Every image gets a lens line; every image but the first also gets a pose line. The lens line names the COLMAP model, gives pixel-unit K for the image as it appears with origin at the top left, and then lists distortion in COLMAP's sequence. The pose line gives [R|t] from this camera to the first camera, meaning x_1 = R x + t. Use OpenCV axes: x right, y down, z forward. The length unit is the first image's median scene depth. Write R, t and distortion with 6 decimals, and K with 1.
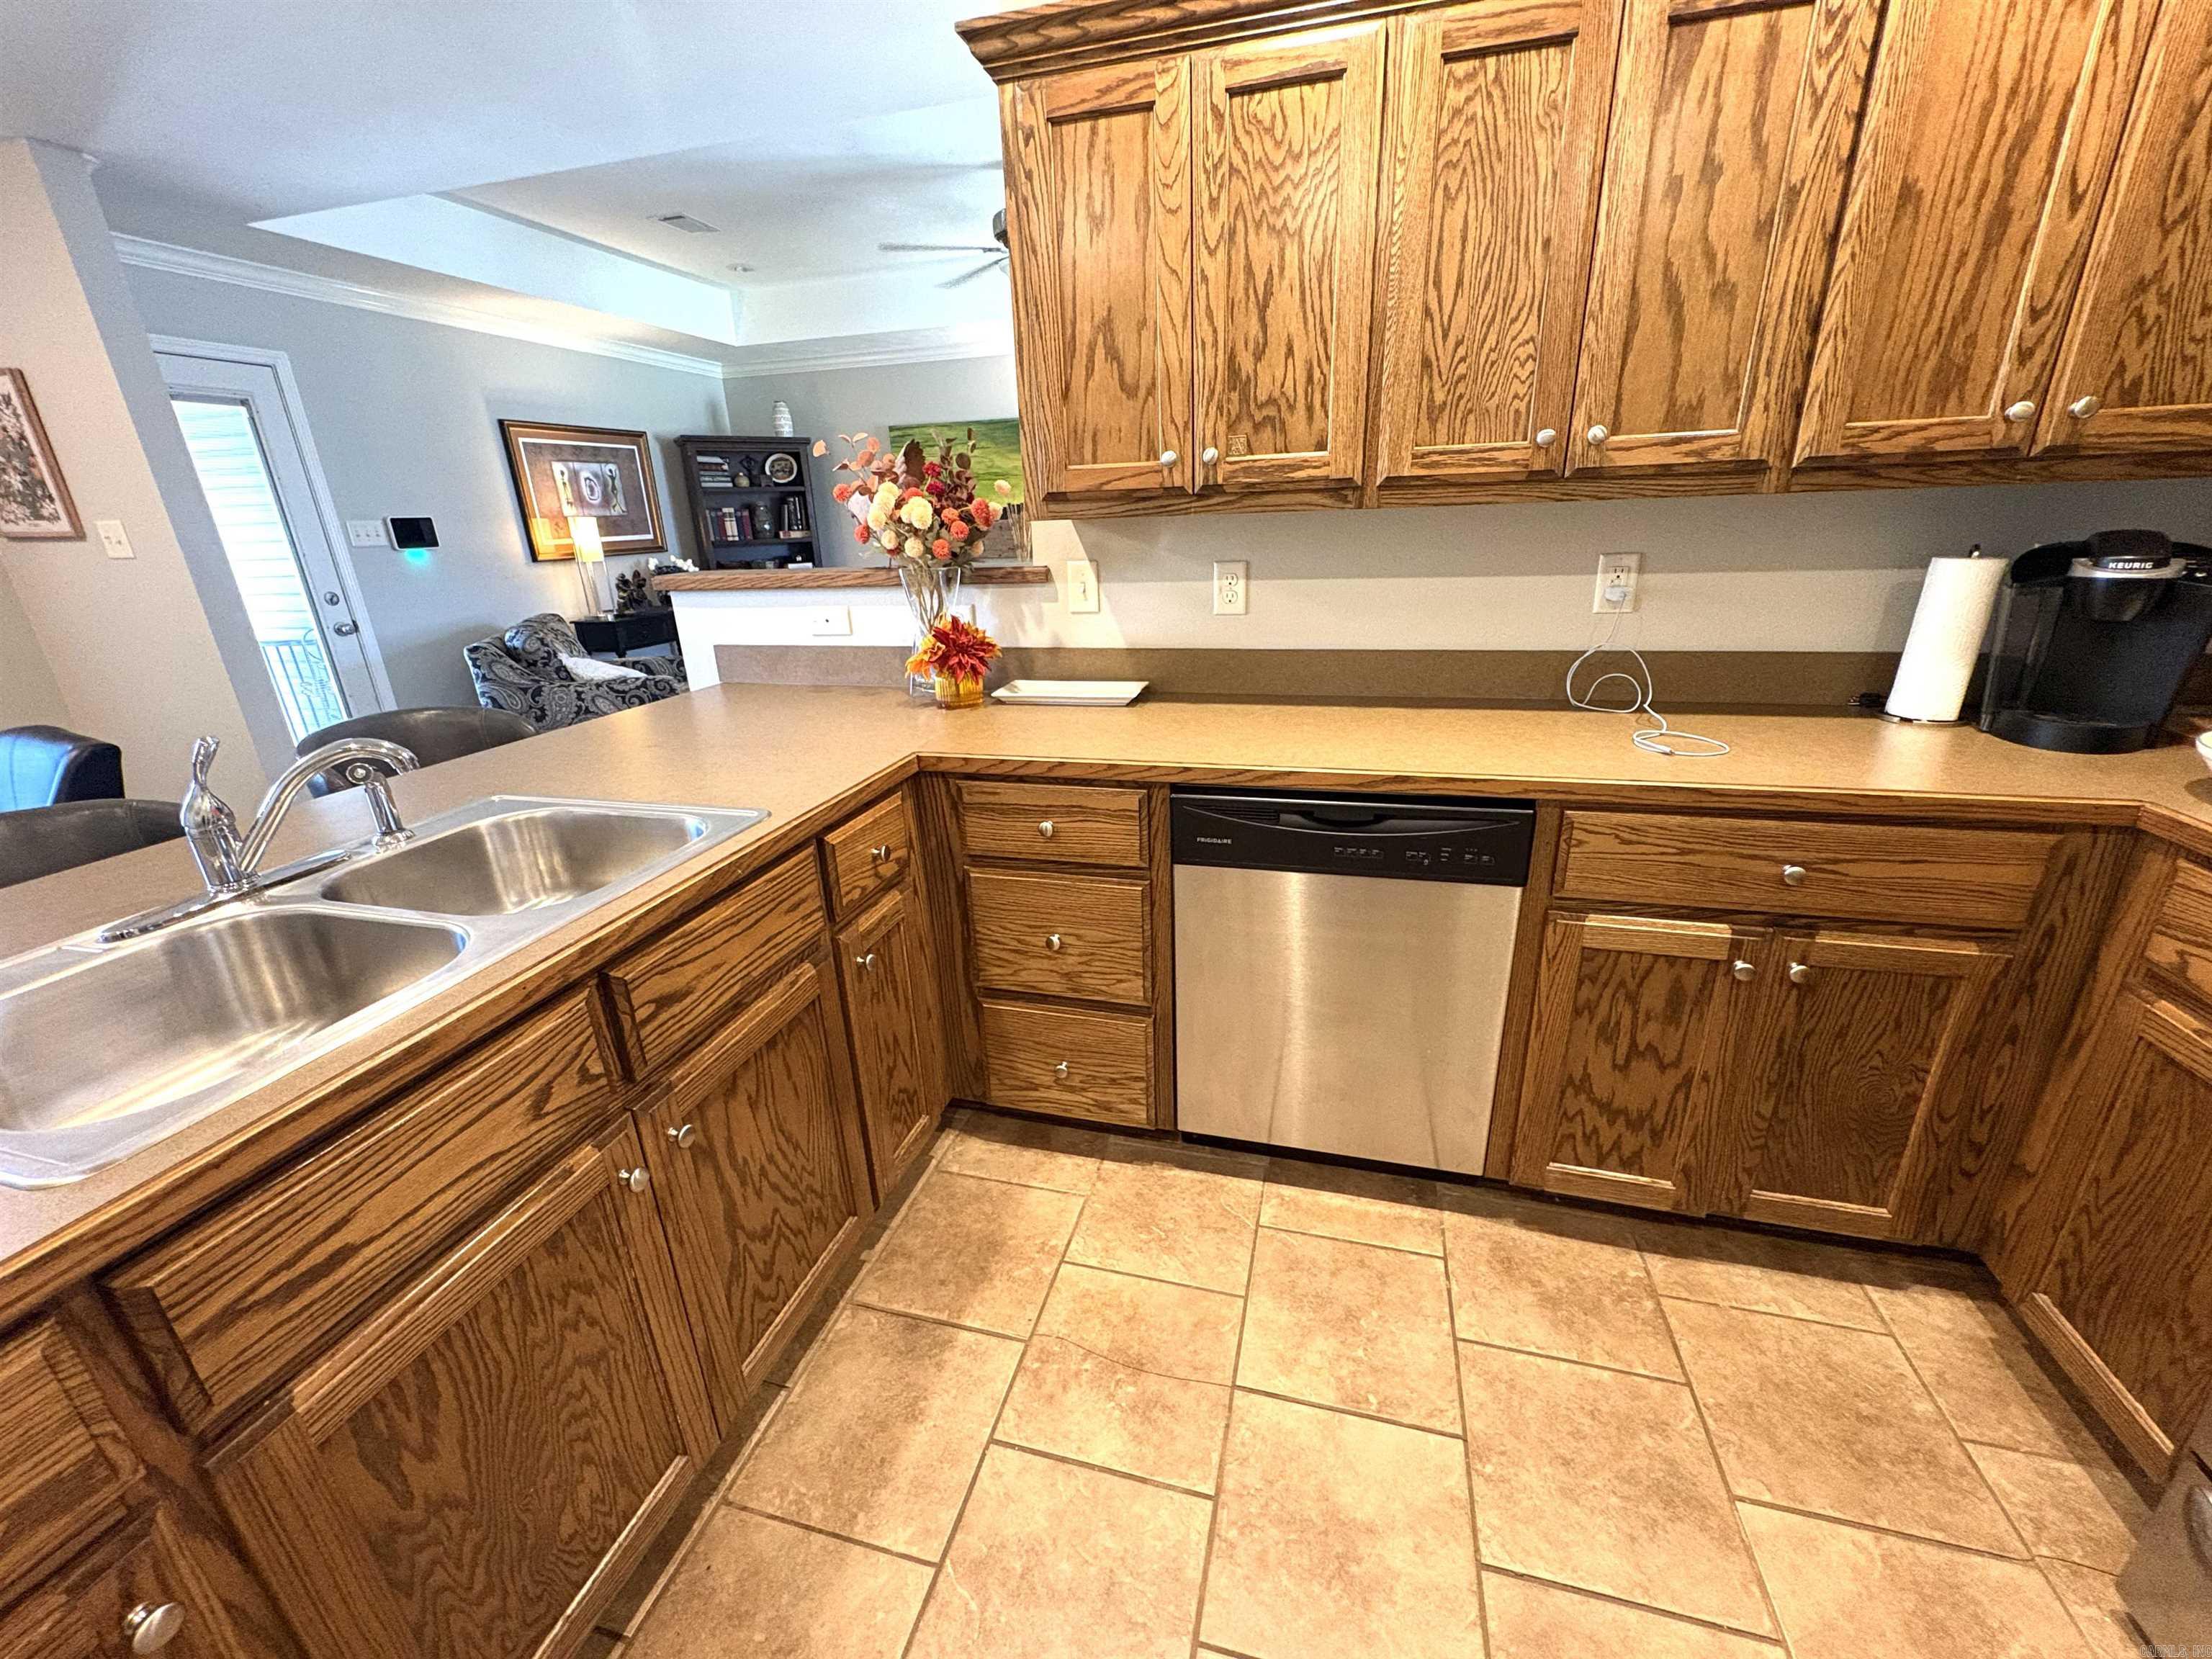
lens RADIAL K [[881.5, 0, 1109.1], [0, 881.5, 830.7], [0, 0, 1]] dist [0.001144, -0.000060]
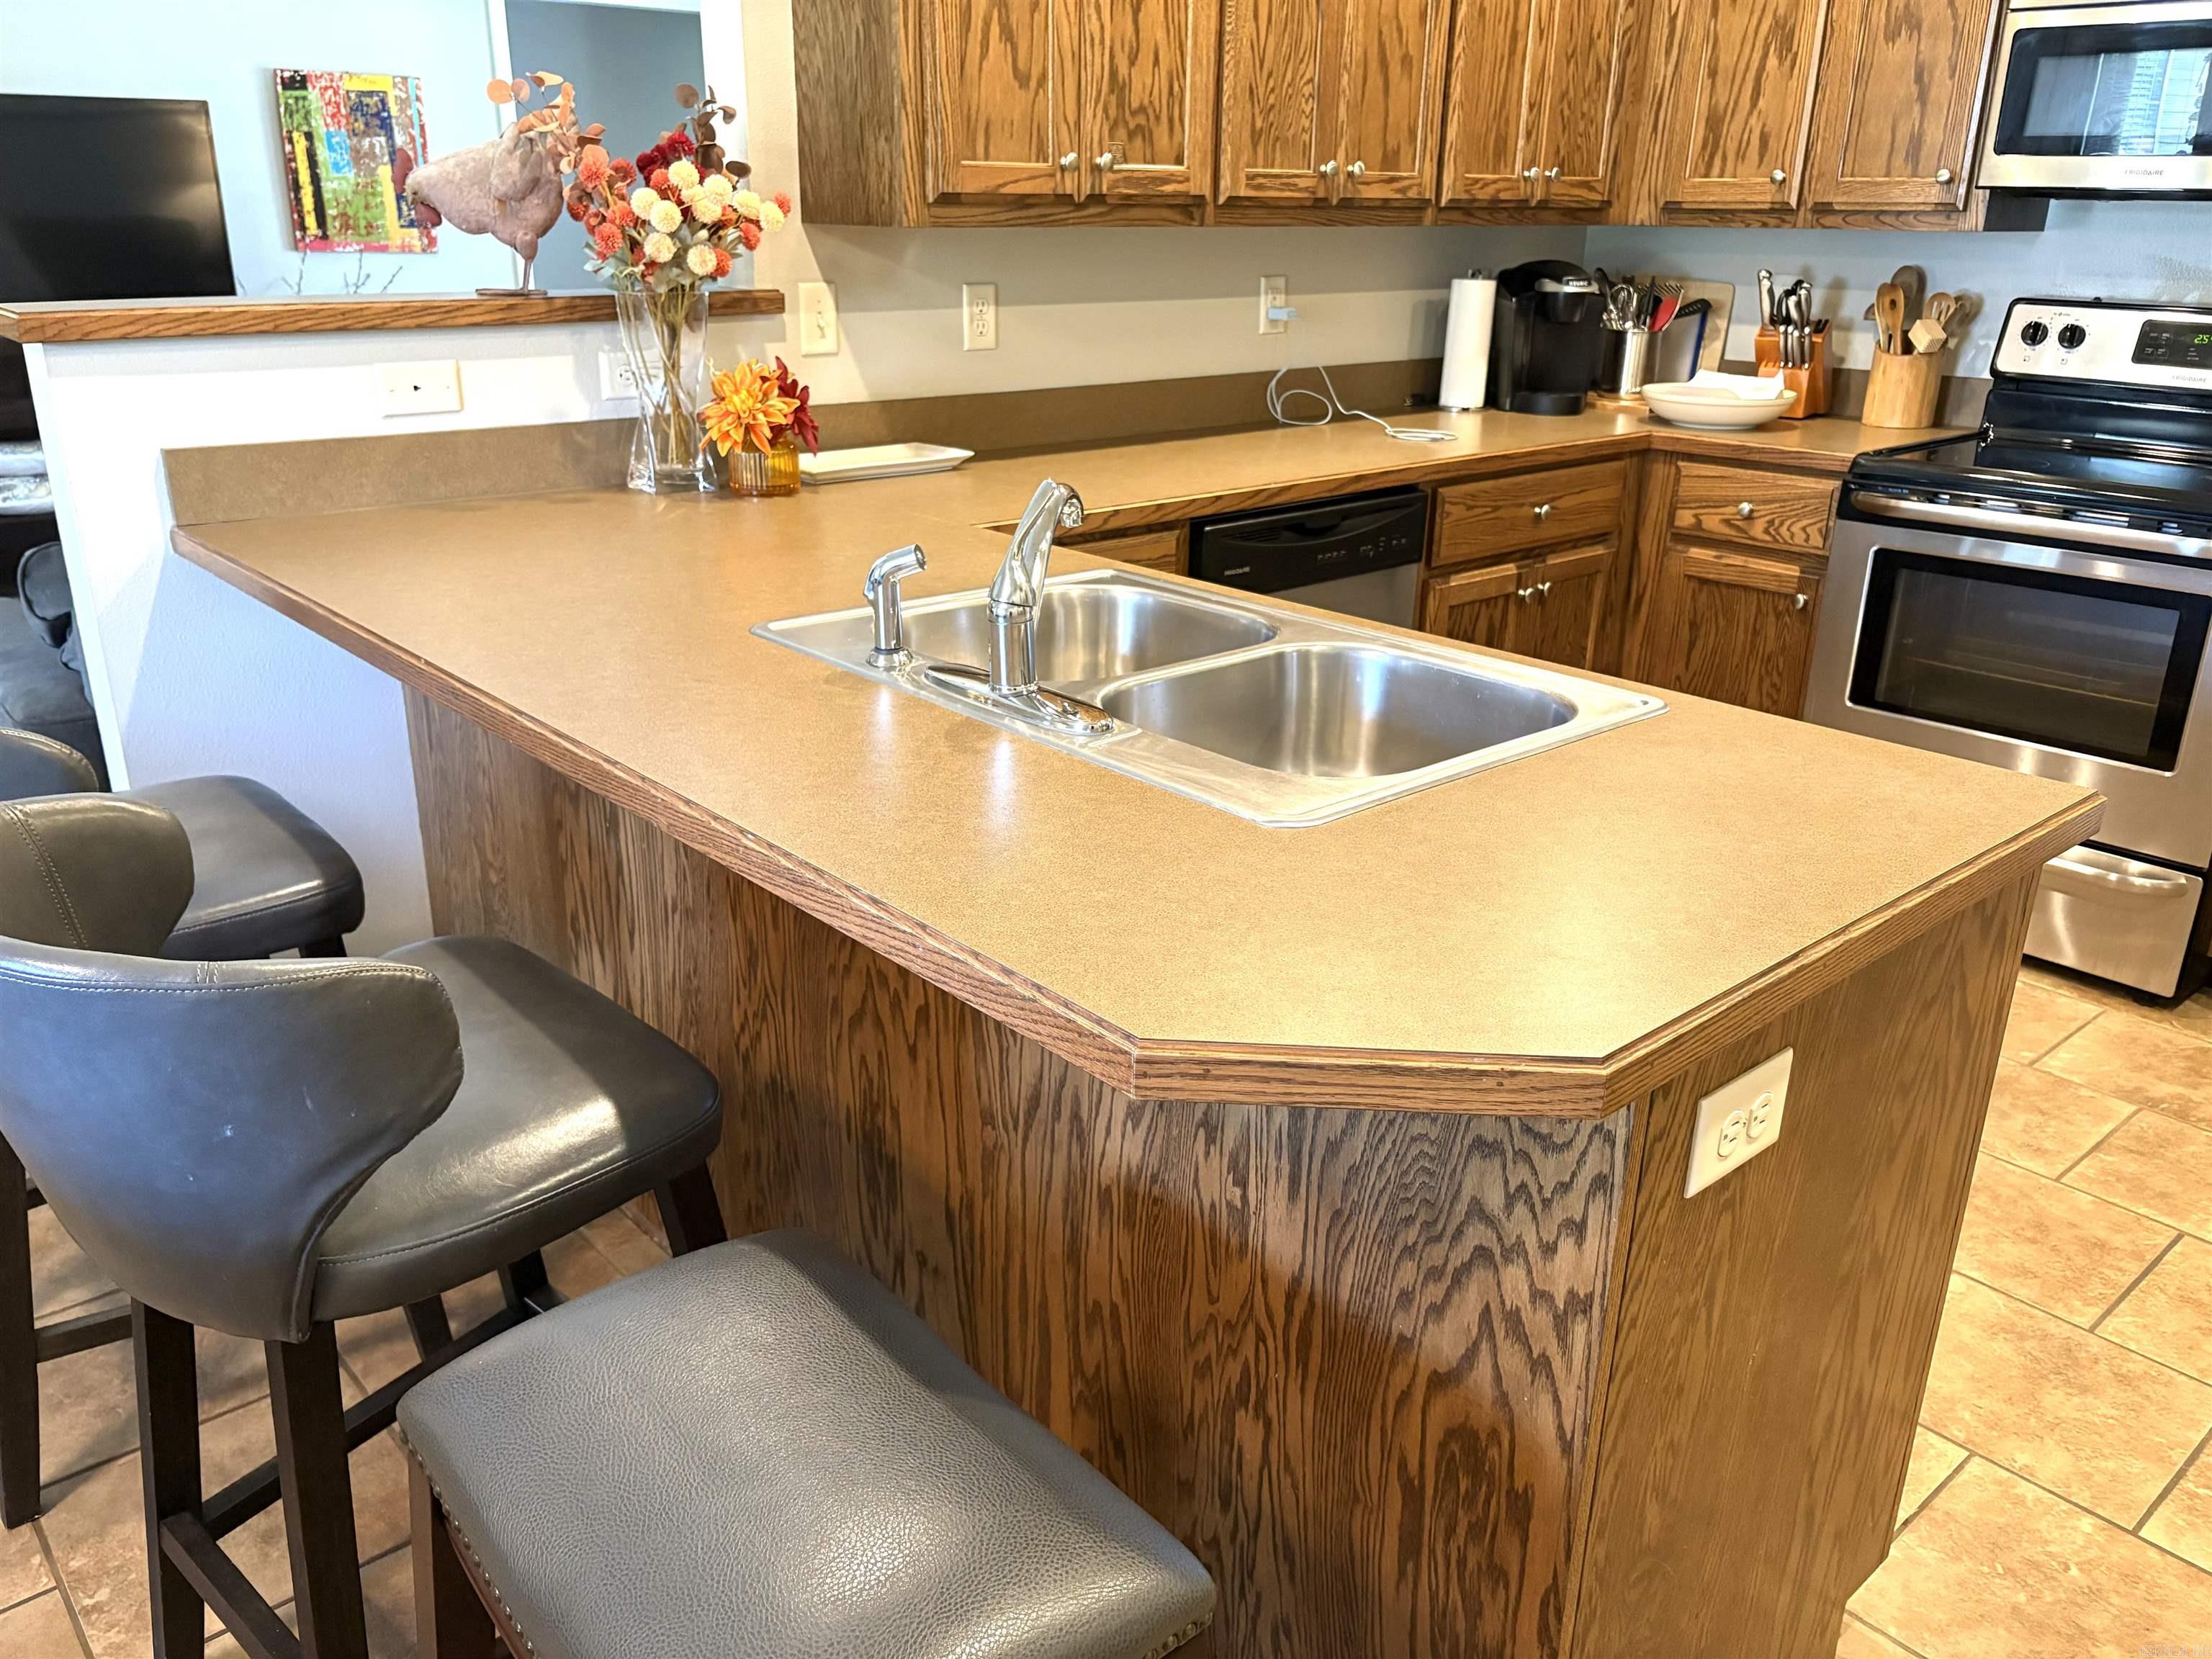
lens RADIAL K [[1661.8, 0, 1105.3], [0, 1661.8, 841.2], [0, 0, 1]] dist [-0.000536, -0.002770]
pose [[0.550878, -0.262565, 0.792207, -1.366710], [0.252979, 0.957097, 0.141301, 0.001372], [-0.795321, 0.122573, 0.593668, 0.067478]]
